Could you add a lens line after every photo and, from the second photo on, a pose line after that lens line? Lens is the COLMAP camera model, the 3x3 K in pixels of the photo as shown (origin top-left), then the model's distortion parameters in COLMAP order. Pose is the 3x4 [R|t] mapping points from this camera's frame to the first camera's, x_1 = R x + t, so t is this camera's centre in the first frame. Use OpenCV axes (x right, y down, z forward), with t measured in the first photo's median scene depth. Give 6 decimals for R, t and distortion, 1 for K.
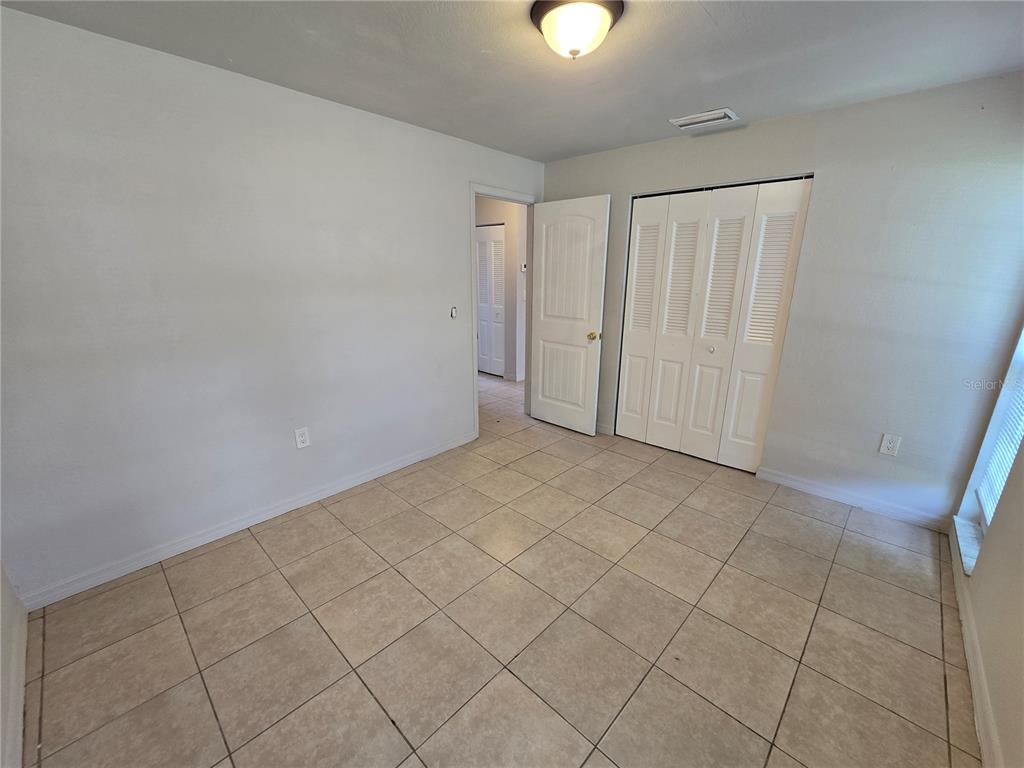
lens RADIAL K [[417.4, 0, 512.5], [0, 417.4, 389.8], [0, 0, 1]] dist [-0.002768, -0.000949]
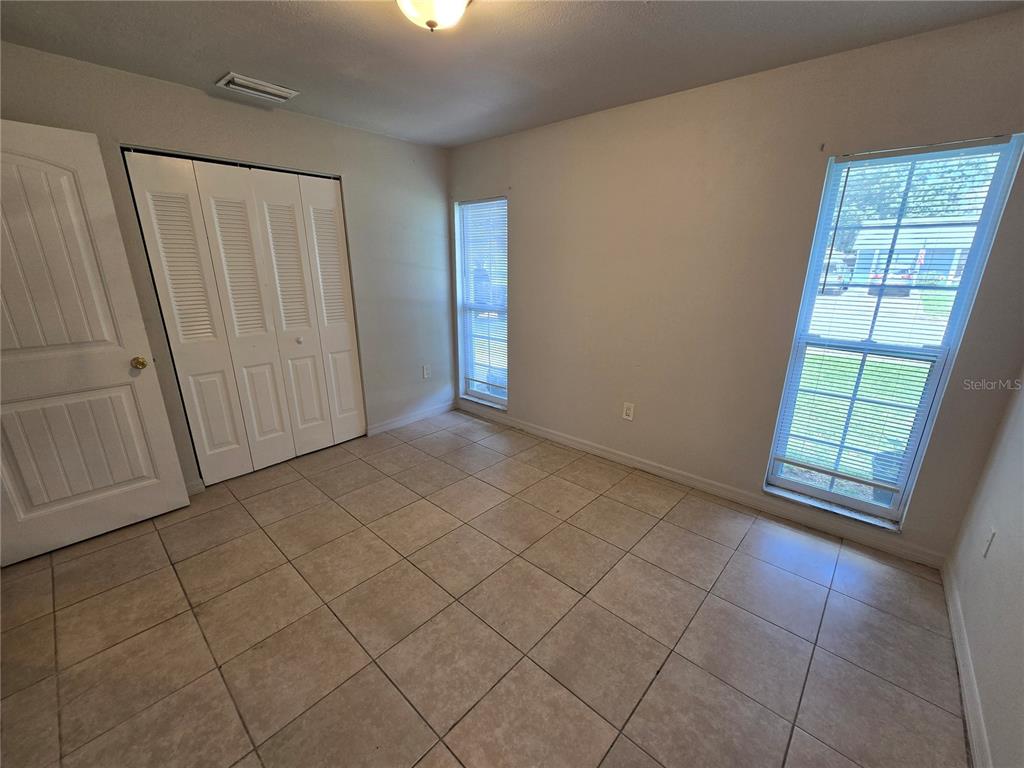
lens RADIAL K [[417.4, 0, 512.5], [0, 417.4, 389.8], [0, 0, 1]] dist [-0.002768, -0.000949]
pose [[-0.011675, -0.298930, 0.954204, -0.527874], [0.274332, 0.916696, 0.290536, -0.147832], [-0.961564, 0.265160, 0.071304, 0.520479]]
